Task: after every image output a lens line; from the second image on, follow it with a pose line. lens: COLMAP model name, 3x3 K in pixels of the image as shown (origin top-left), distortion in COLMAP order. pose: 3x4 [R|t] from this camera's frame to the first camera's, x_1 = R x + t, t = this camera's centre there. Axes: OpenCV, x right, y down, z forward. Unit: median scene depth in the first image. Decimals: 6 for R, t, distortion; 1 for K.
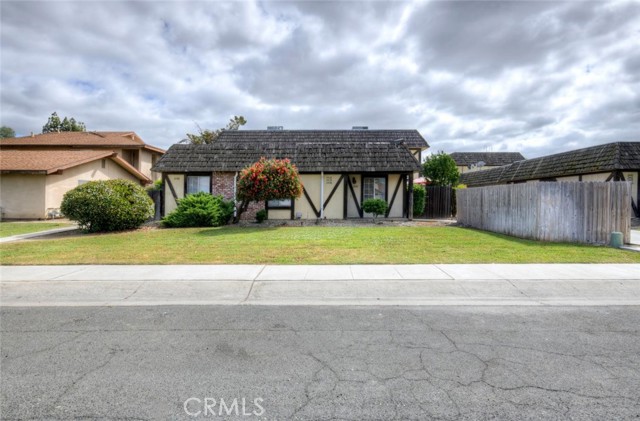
lens RADIAL K [[321.1, 0, 320.0], [0, 321.1, 200.9], [0, 0, 1]] dist [0.000146, 0.000201]
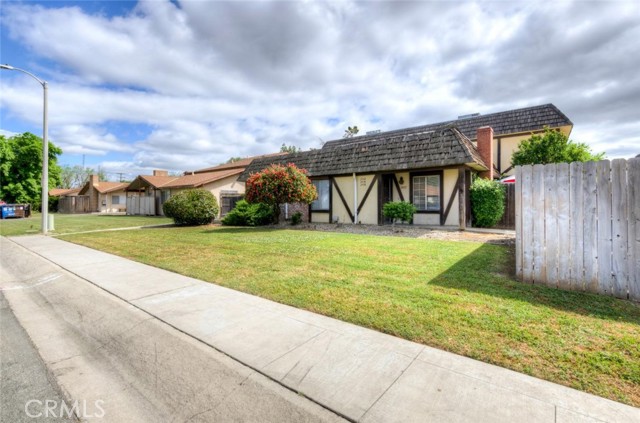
lens RADIAL K [[290.1, 0, 309.8], [0, 290.1, 202.4], [0, 0, 1]] dist [0.008564, 0.000057]
pose [[0.785786, -0.006535, -0.618464, 0.424385], [0.002134, 0.999967, -0.007854, 0.001216], [0.618495, 0.004852, 0.785774, 0.249567]]
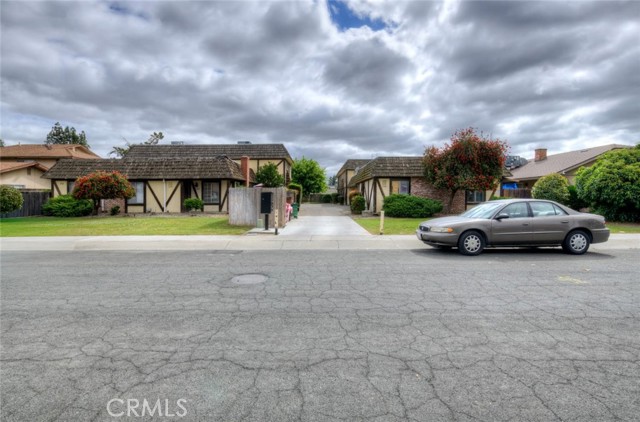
lens RADIAL K [[290.1, 0, 309.8], [0, 290.1, 201.9], [0, 0, 1]] dist [0.008564, 0.000057]
pose [[0.999766, 0.000731, -0.021635, 0.664684], [-0.000457, 0.999920, 0.012654, -0.006198], [0.021643, -0.012641, 0.999686, -0.255291]]
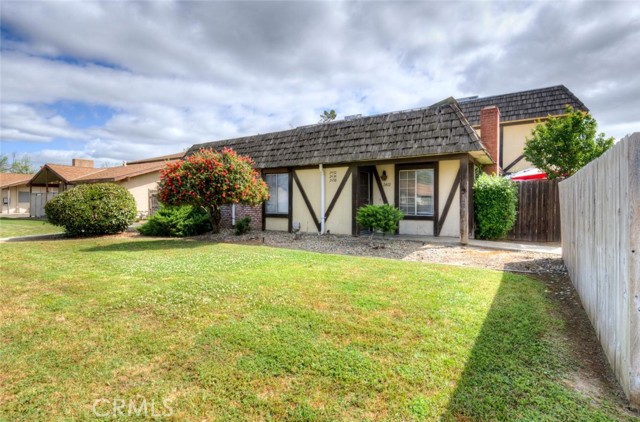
lens RADIAL K [[321.1, 0, 320.0], [0, 321.1, 201.4], [0, 0, 1]] dist [0.000146, 0.000201]
pose [[0.841093, -0.000033, -0.540891, 0.371171], [-0.003641, 0.999977, -0.005722, -0.007911], [0.540879, 0.006782, 0.841073, 0.417925]]
